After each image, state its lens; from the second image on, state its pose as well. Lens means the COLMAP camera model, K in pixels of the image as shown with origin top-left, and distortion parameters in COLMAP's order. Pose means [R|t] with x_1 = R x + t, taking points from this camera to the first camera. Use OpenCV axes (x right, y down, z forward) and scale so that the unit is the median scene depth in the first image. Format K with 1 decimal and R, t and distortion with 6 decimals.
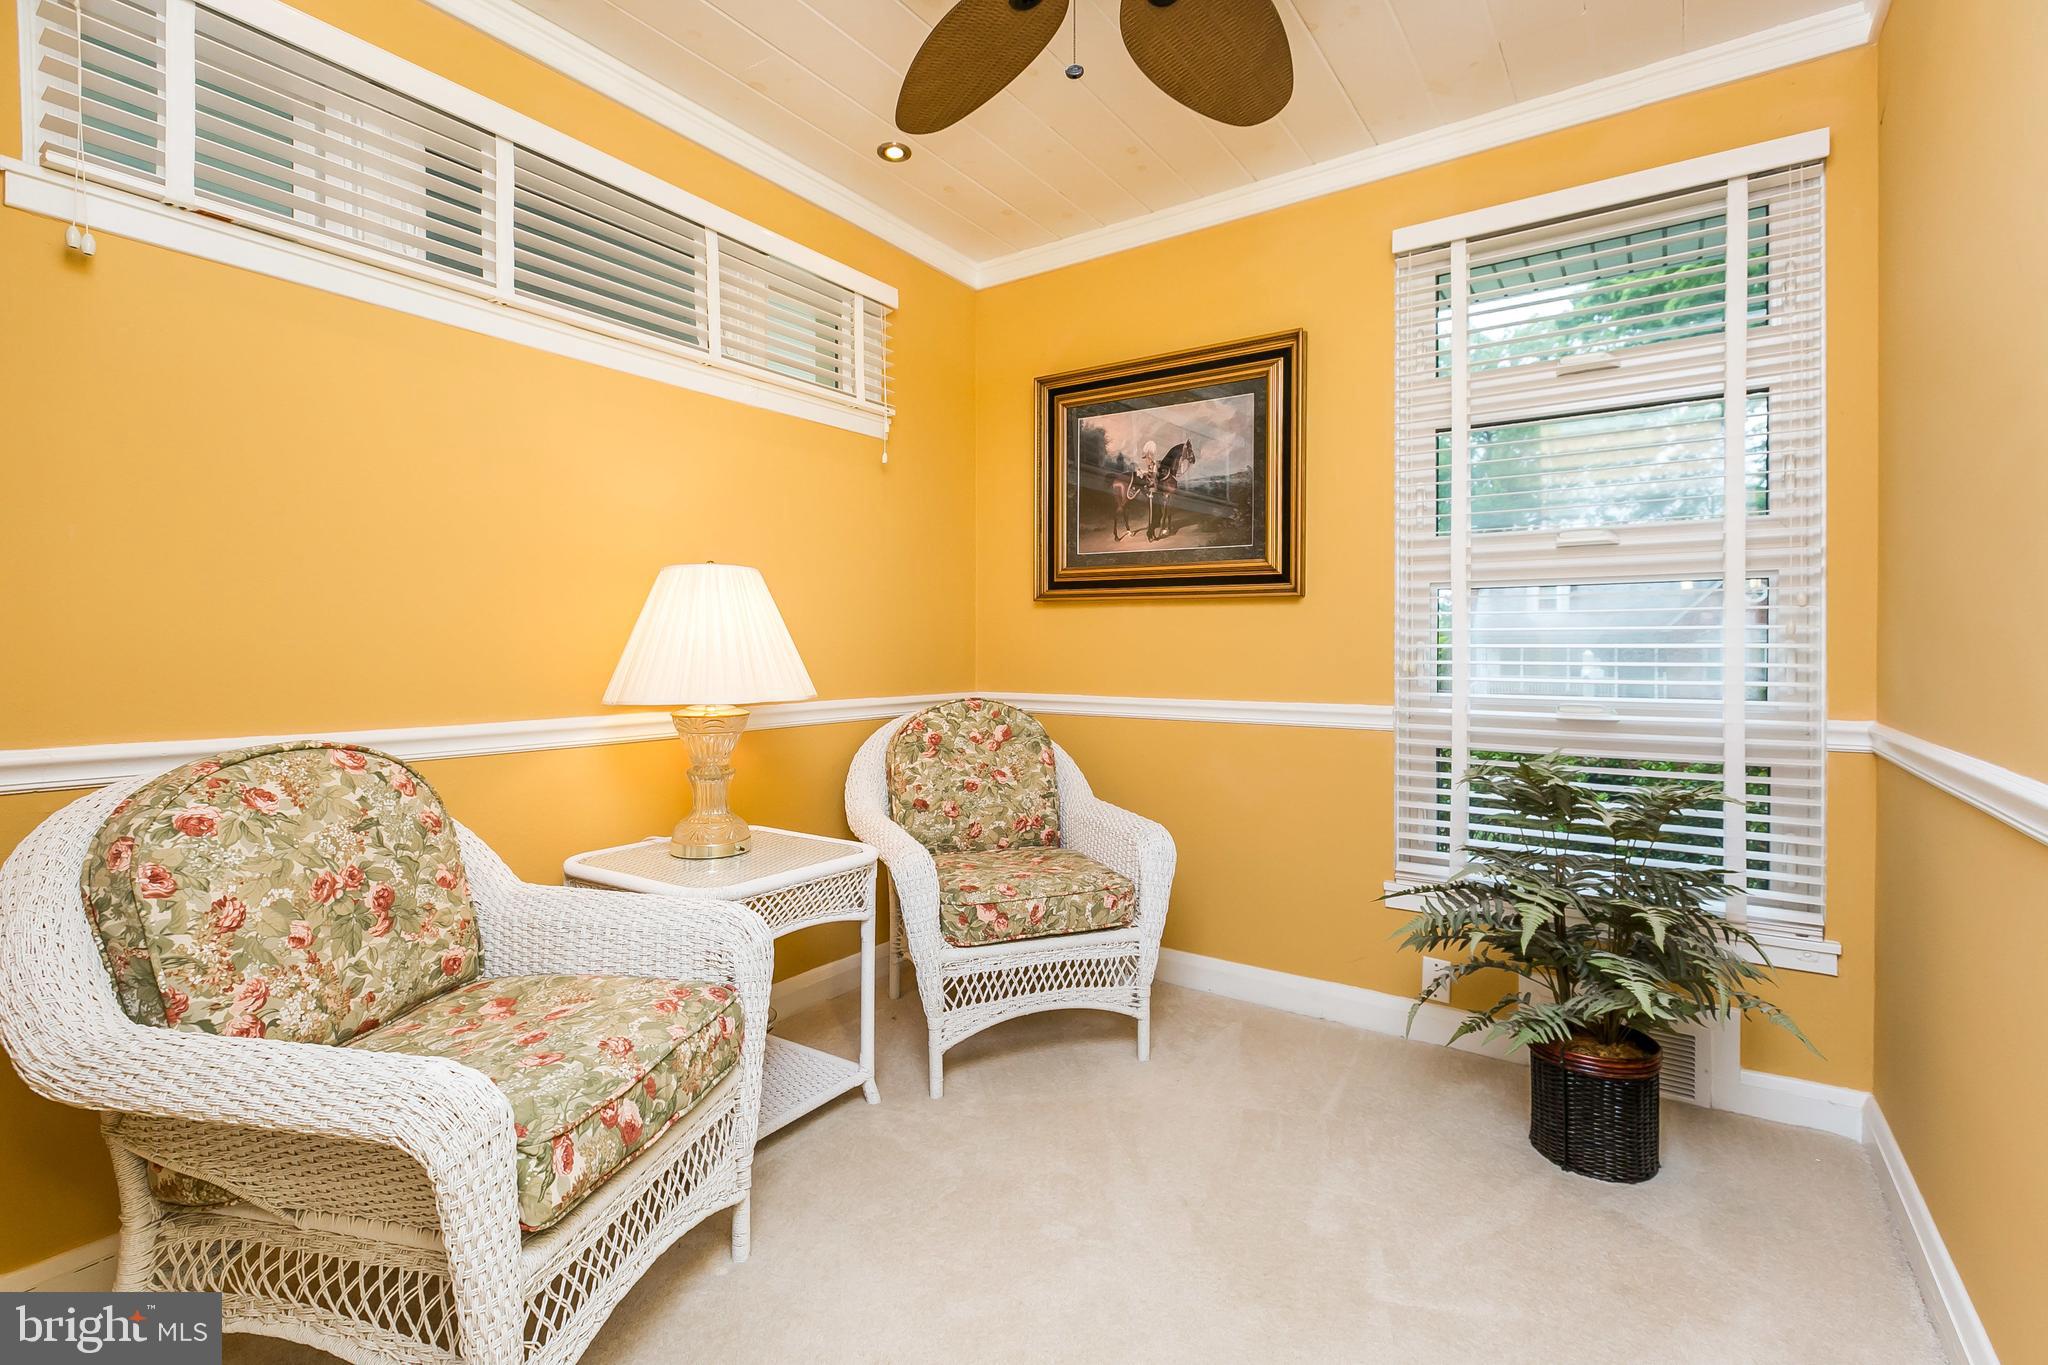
lens RADIAL K [[926.0, 0, 1024.0], [0, 926.0, 682.5], [0, 0, 1]] dist [-0.001107, 0.000556]
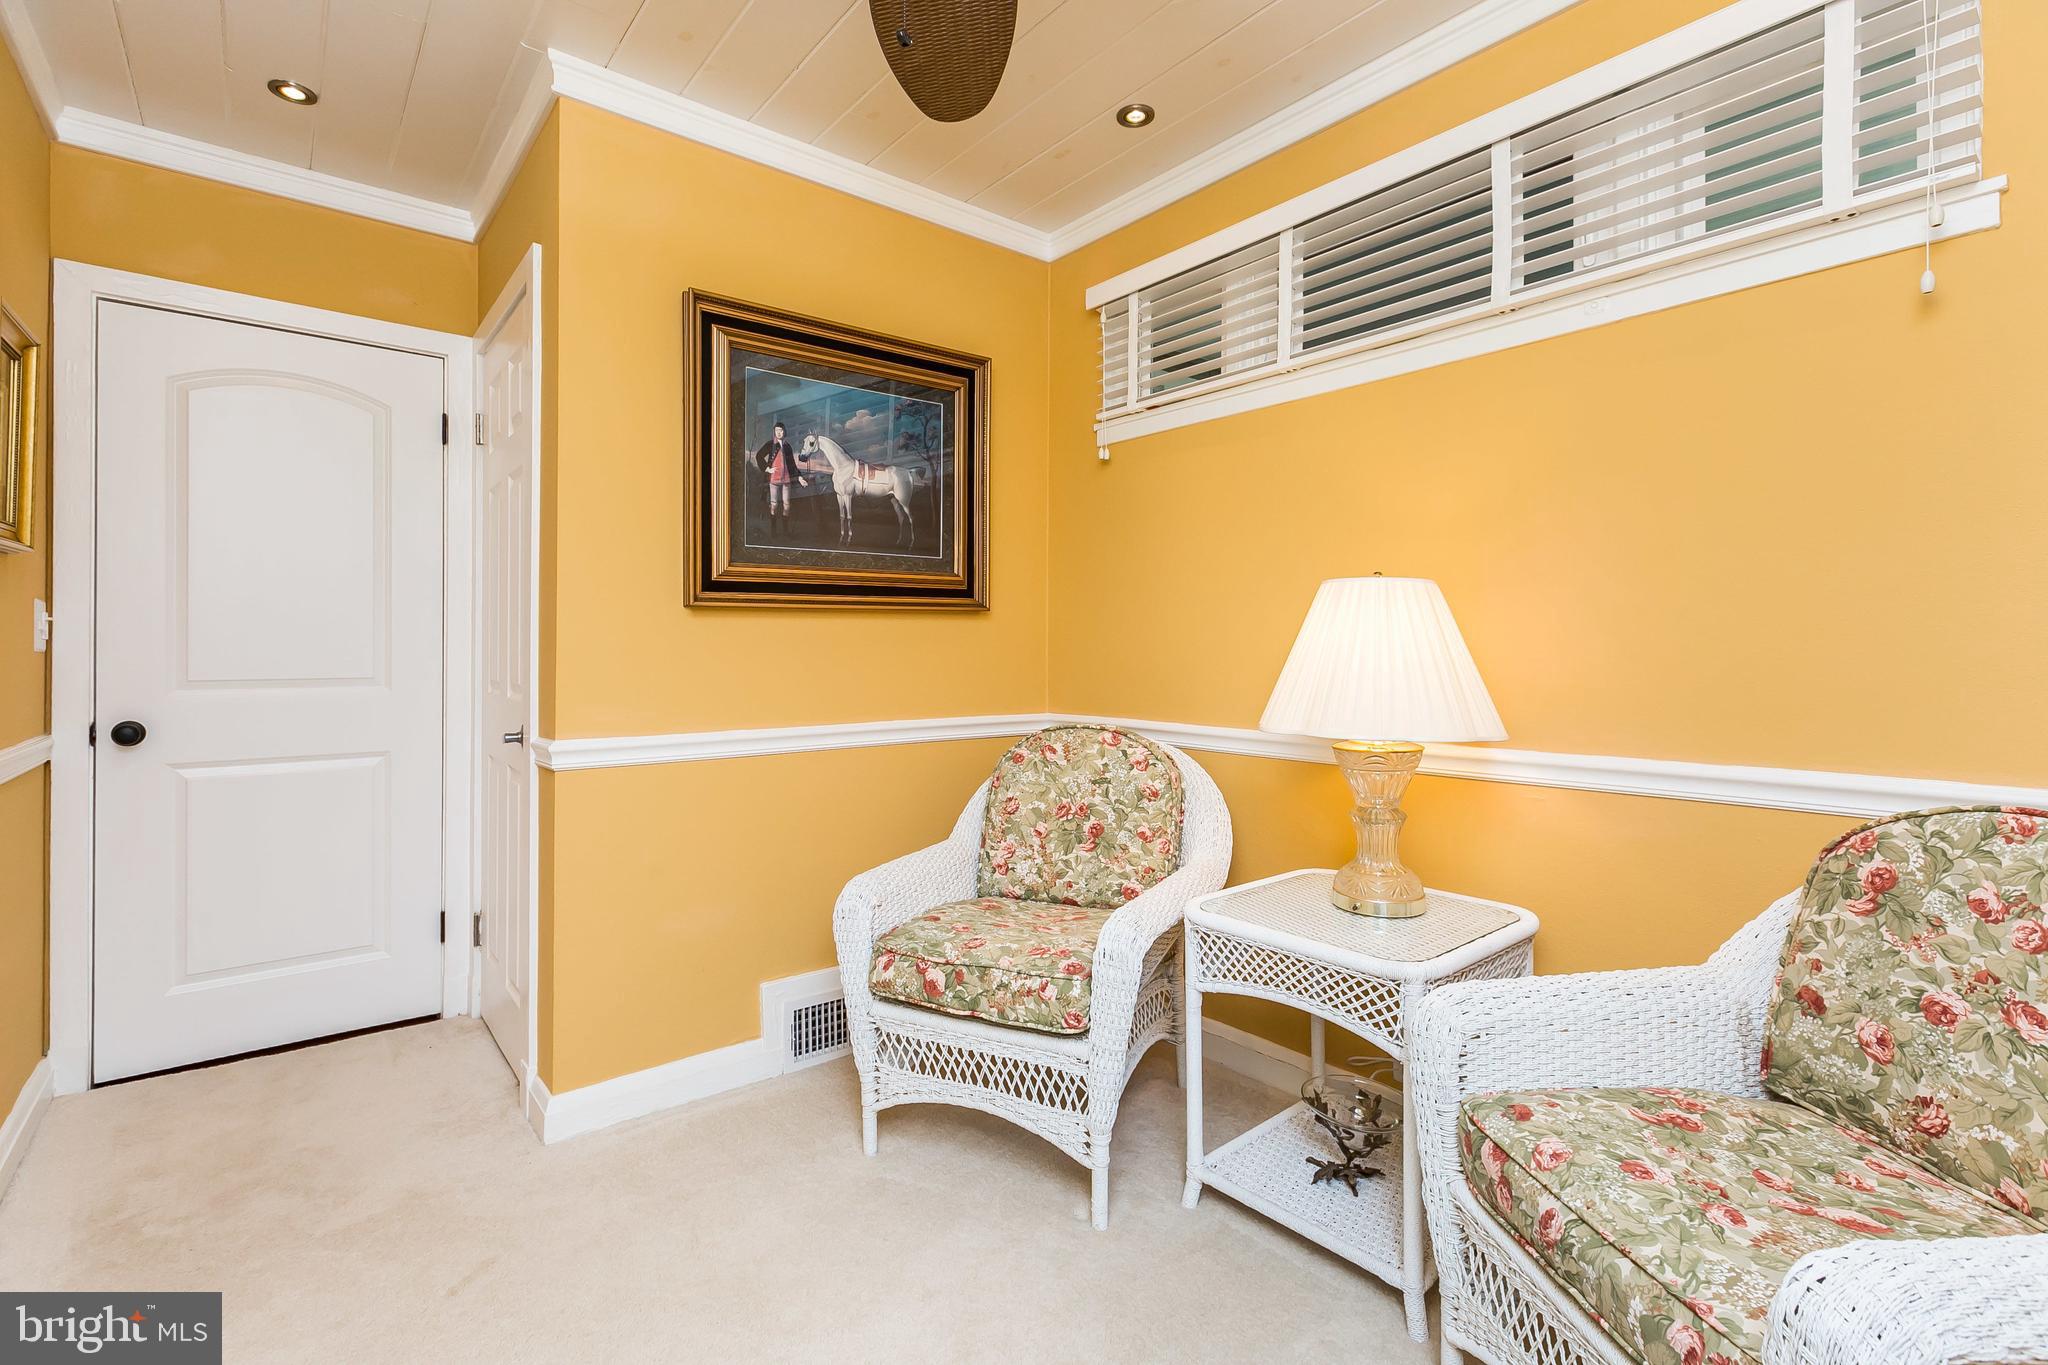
lens RADIAL K [[951.3, 0, 1026.9], [0, 951.3, 677.9], [0, 0, 1]] dist [0.000534, 0.000359]
pose [[-0.279036, 0.024387, -0.959971, 0.845468], [-0.035803, 0.998718, 0.035779, -0.072212], [0.959613, 0.044354, -0.277805, 1.288353]]
